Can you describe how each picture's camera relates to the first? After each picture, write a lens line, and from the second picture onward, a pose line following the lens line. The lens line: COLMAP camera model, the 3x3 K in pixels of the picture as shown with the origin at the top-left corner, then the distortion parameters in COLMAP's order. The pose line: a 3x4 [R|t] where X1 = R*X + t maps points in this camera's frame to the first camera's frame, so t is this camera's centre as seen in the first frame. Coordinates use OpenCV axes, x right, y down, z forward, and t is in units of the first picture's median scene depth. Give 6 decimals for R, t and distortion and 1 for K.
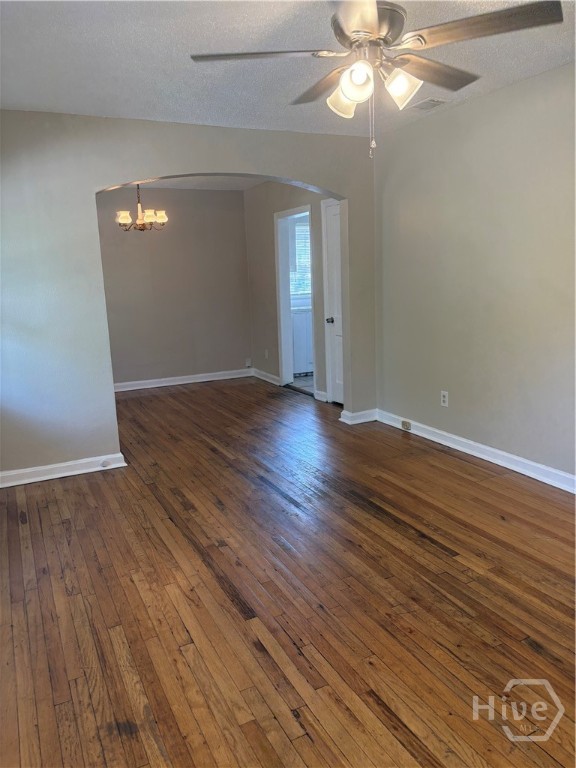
lens RADIAL K [[580.4, 0, 289.3], [0, 580.4, 379.5], [0, 0, 1]] dist [0.032587, -0.010264]
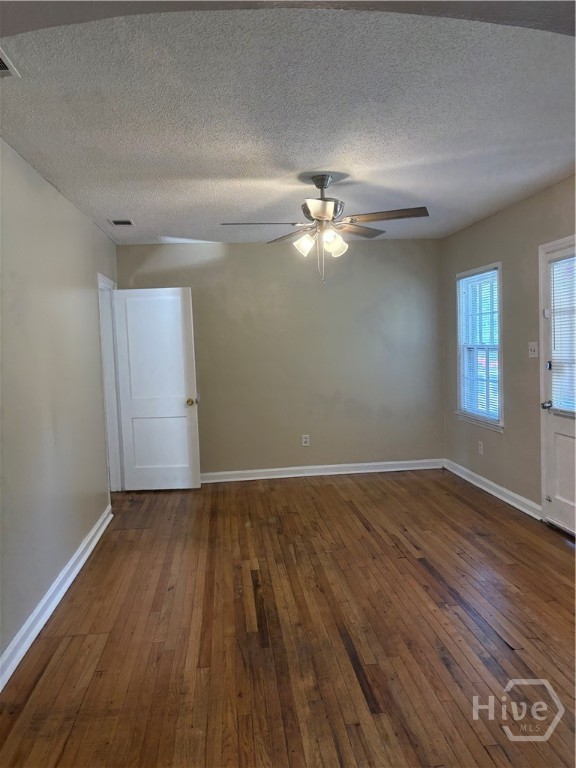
lens RADIAL K [[580.4, 0, 294.7], [0, 580.4, 384.2], [0, 0, 1]] dist [0.032587, -0.010264]
pose [[-0.938487, 0.048310, 0.341917, -0.237492], [0.135275, 0.962460, 0.235313, -0.355297], [-0.317714, 0.267091, -0.909791, 1.866952]]
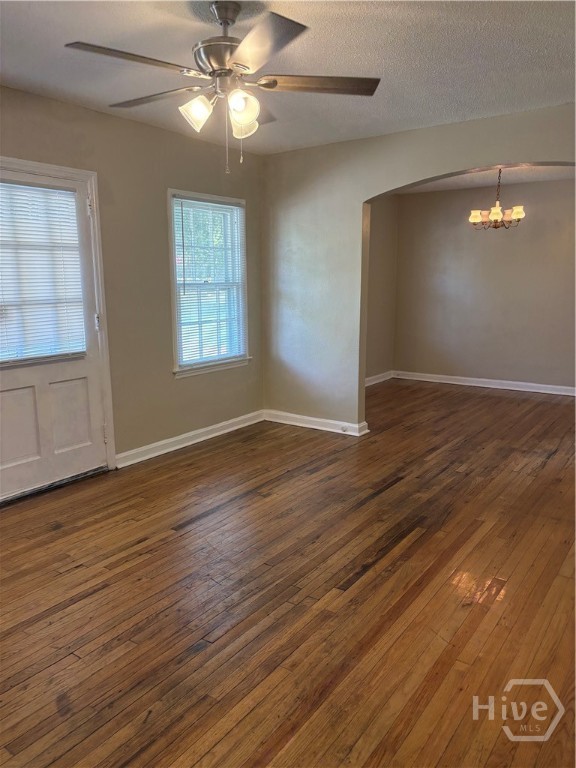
lens RADIAL K [[580.4, 0, 290.5], [0, 580.4, 384.6], [0, 0, 1]] dist [0.032587, -0.010264]
pose [[0.472838, 0.192329, -0.859903, 0.887552], [-0.177210, 0.976705, 0.121010, -0.097126], [0.863146, 0.095165, 0.495906, 0.414248]]
